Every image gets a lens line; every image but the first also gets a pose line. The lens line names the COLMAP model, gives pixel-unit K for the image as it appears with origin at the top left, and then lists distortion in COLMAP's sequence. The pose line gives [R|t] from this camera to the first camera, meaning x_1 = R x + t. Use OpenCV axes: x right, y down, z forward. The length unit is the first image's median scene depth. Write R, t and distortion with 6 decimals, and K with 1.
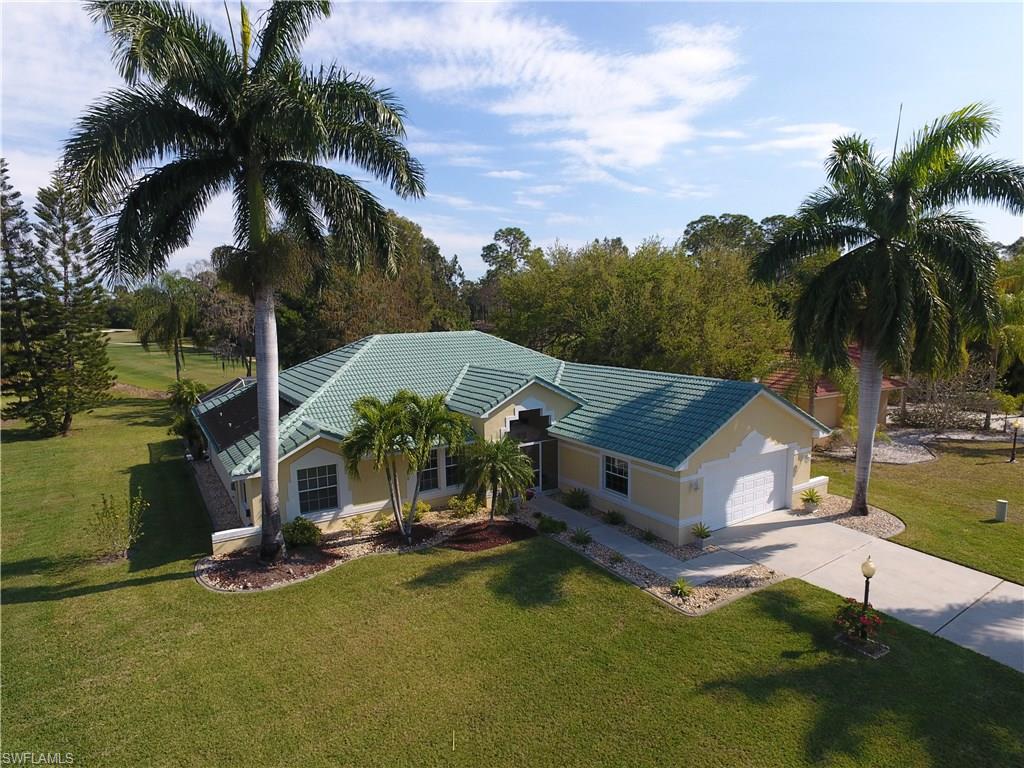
lens RADIAL K [[583.0, 0, 512.0], [0, 583.0, 384.0], [0, 0, 1]] dist [-0.004137, 0.001740]
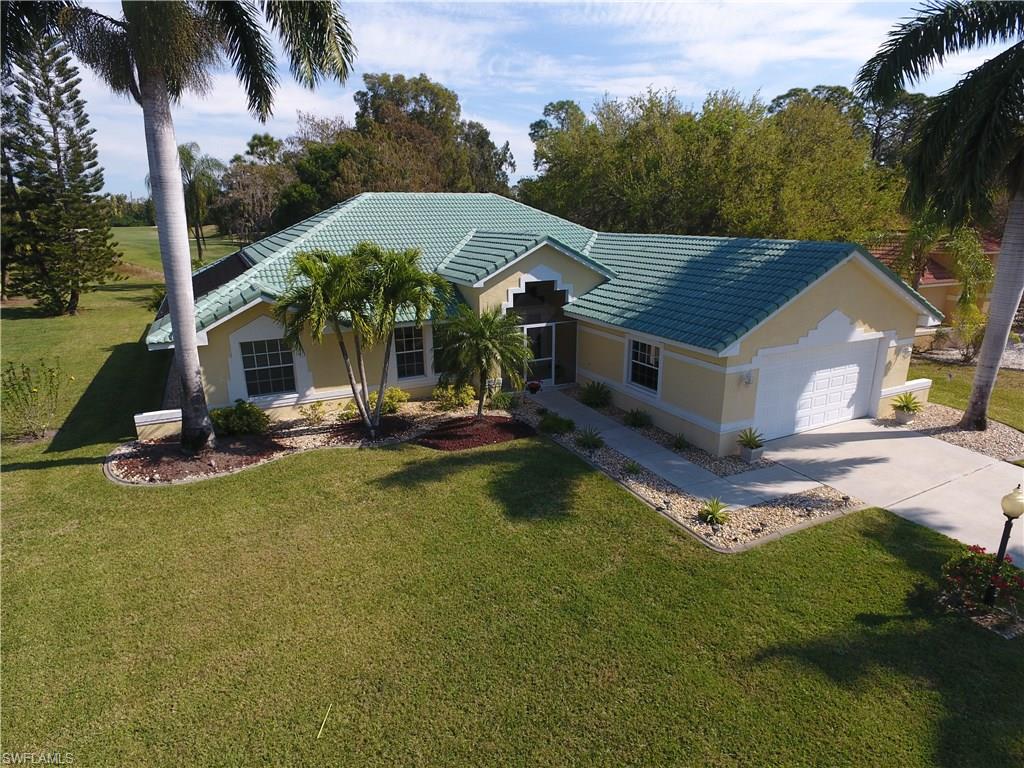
lens RADIAL K [[583.0, 0, 512.0], [0, 583.0, 384.0], [0, 0, 1]] dist [-0.004137, 0.001740]
pose [[0.994506, 0.037655, -0.097672, 0.080846], [-0.022030, 0.987453, 0.156372, 0.064217], [0.102335, -0.153361, 0.982857, 0.217673]]
